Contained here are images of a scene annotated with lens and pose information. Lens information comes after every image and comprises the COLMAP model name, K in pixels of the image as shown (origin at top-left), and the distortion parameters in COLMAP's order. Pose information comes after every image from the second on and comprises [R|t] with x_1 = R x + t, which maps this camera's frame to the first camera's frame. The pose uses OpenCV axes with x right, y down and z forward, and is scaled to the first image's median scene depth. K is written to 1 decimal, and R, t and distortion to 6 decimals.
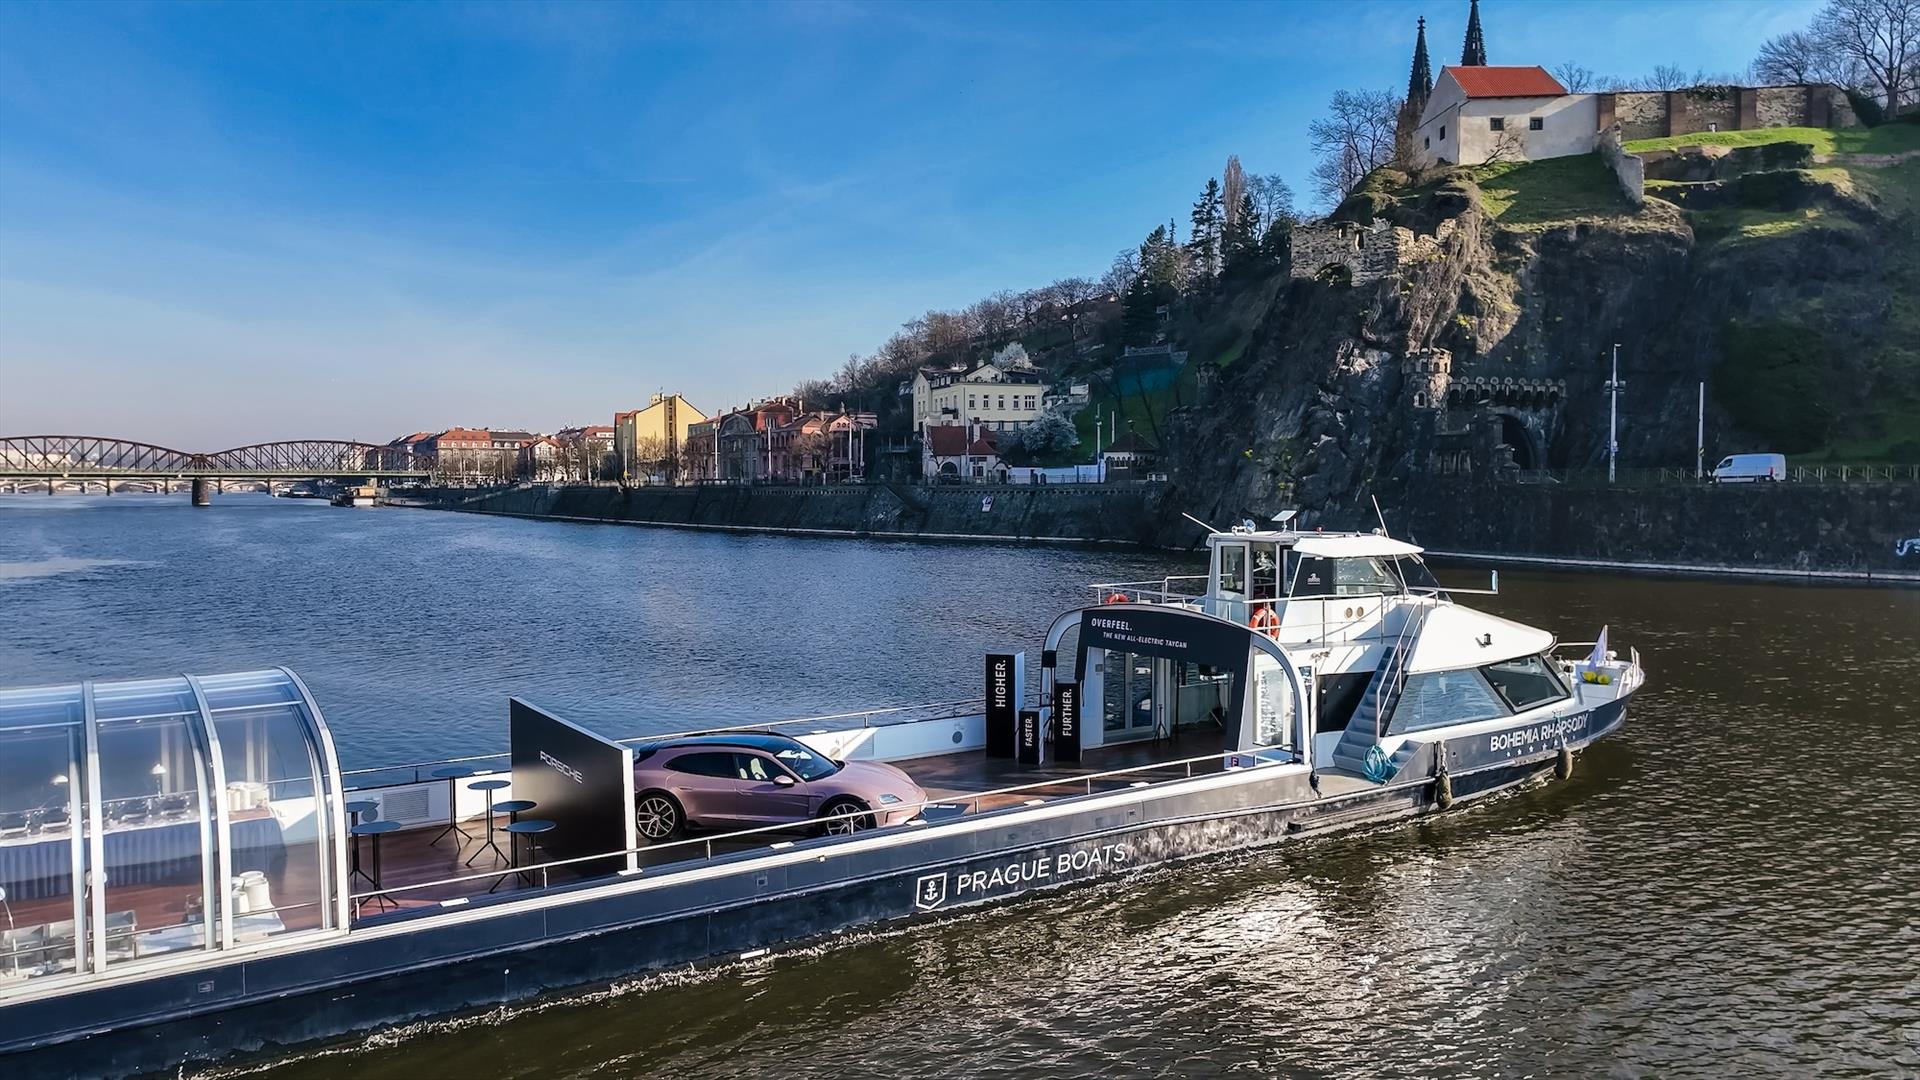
lens RADIAL K [[1351.7, 0, 960.0], [0, 1351.7, 540.0], [0, 0, 1]] dist [0.008719, 0.006055]
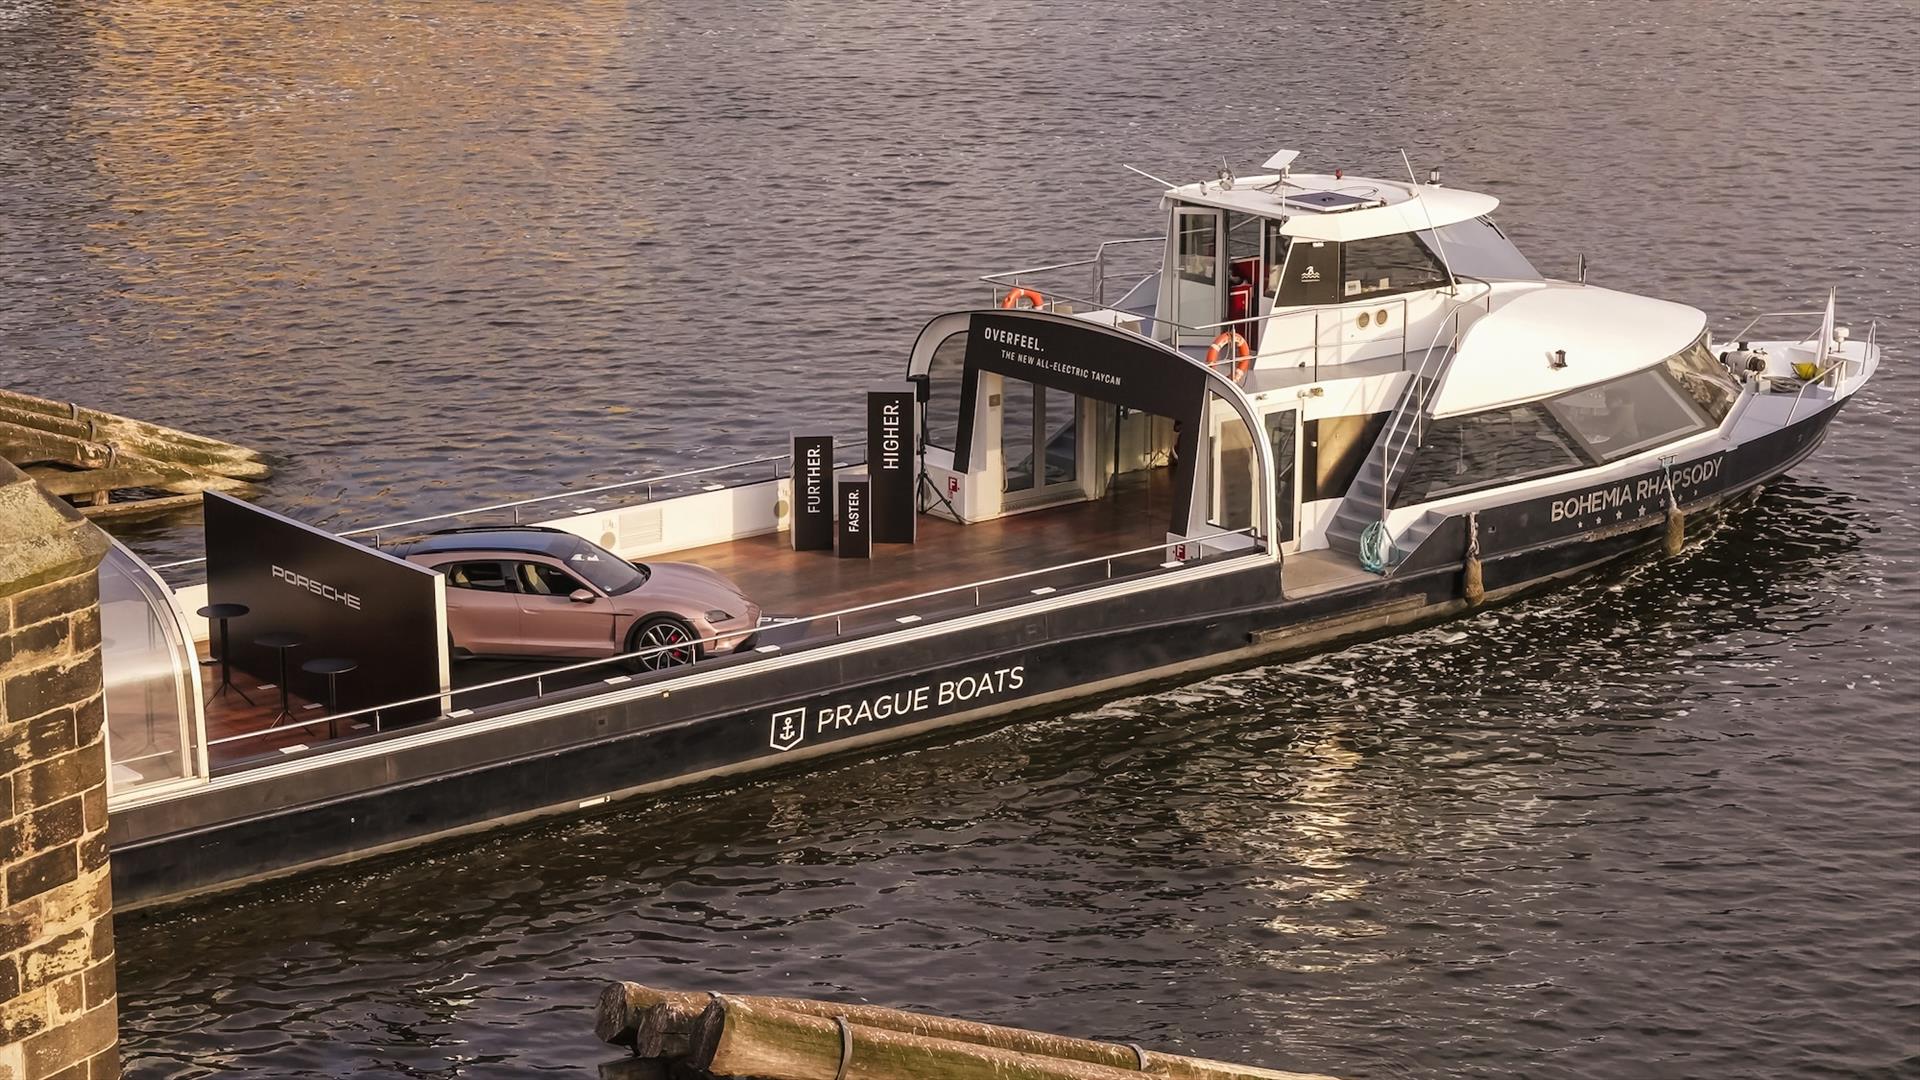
lens RADIAL K [[4244.6, 0, 961.7], [0, 4244.6, 541.4], [0, 0, 1]] dist [0.080714, 0.327634]
pose [[0.996207, -0.017465, 0.085250, -0.114553], [-0.000065, 0.979503, 0.201428, -0.321108], [-0.087021, -0.200669, 0.975787, -1.297964]]
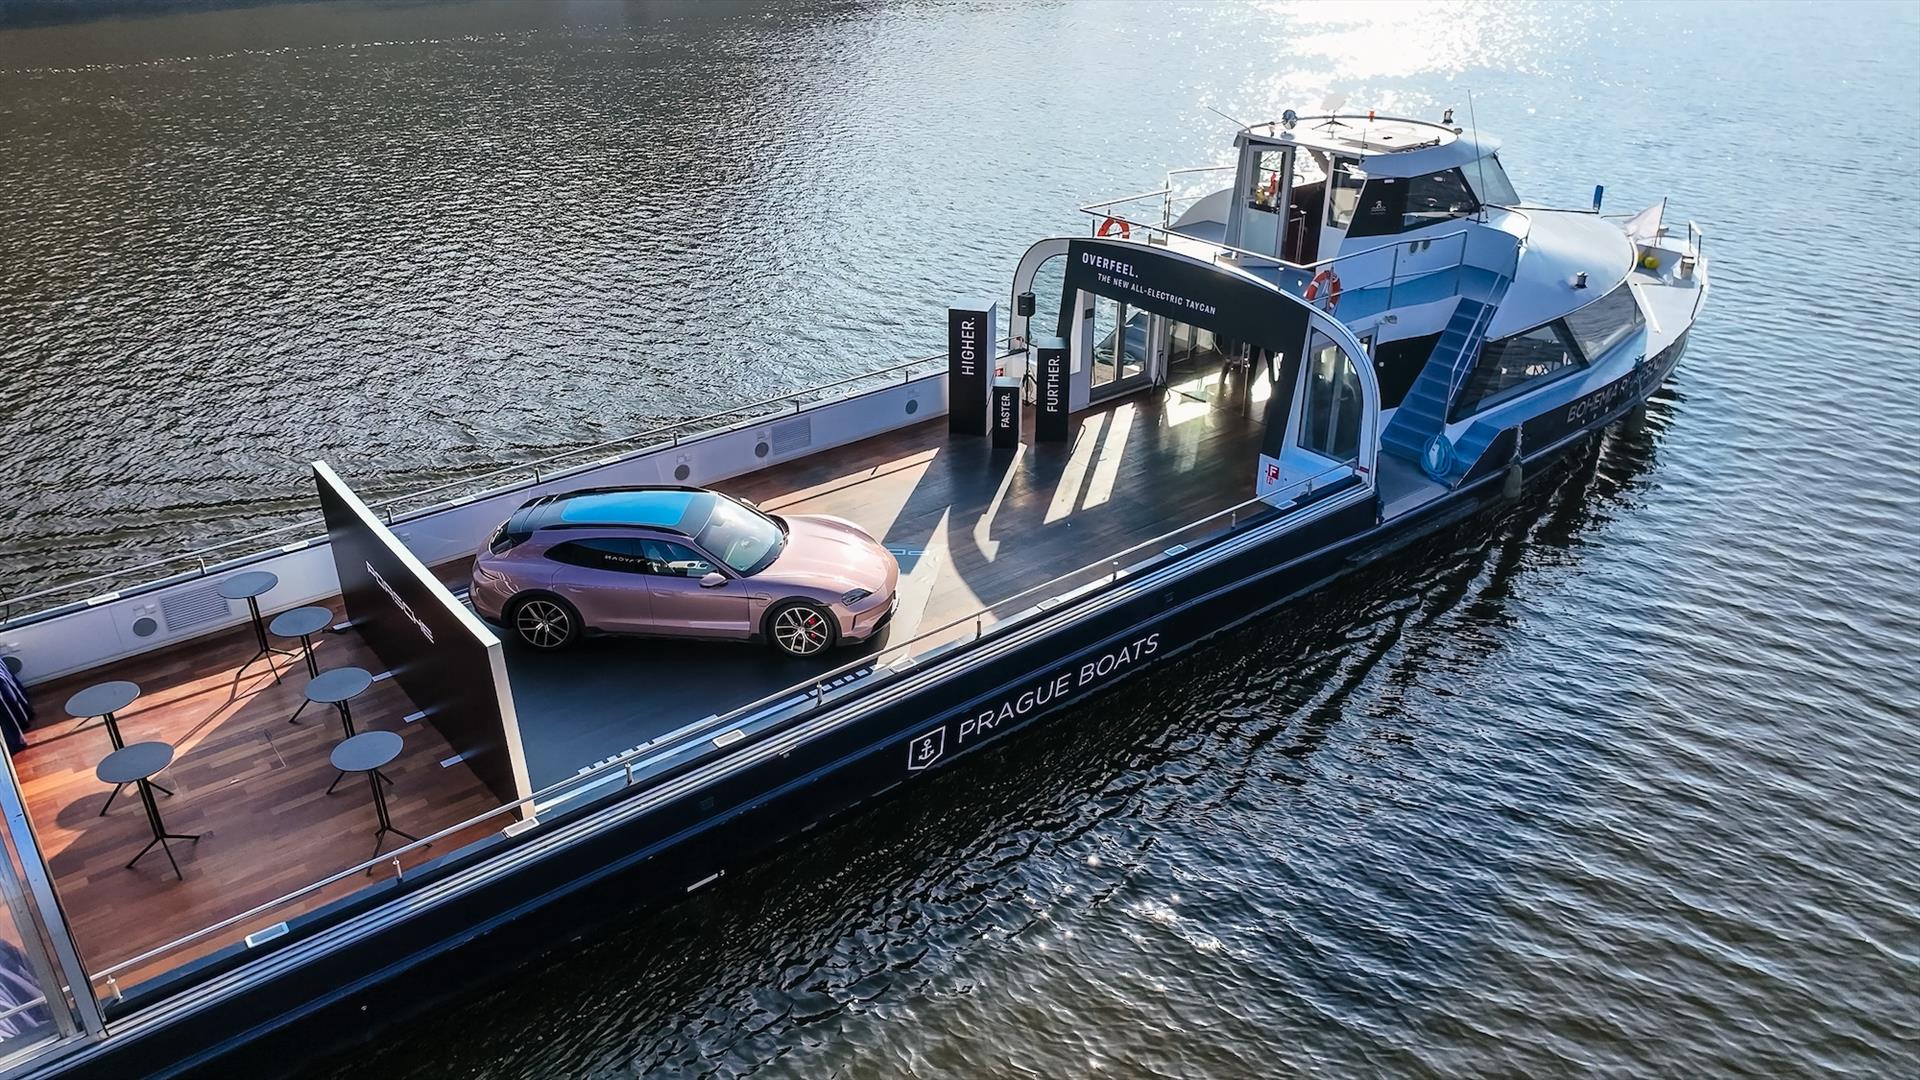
lens RADIAL K [[1351.9, 0, 955.0], [0, 1351.9, 533.7], [0, 0, 1]] dist [0.006110, 0.007534]
pose [[0.996429, -0.040093, 0.074305, -0.048572], [0.006299, 0.912910, 0.408112, -0.139407], [-0.084196, -0.406187, 0.909903, 0.299022]]
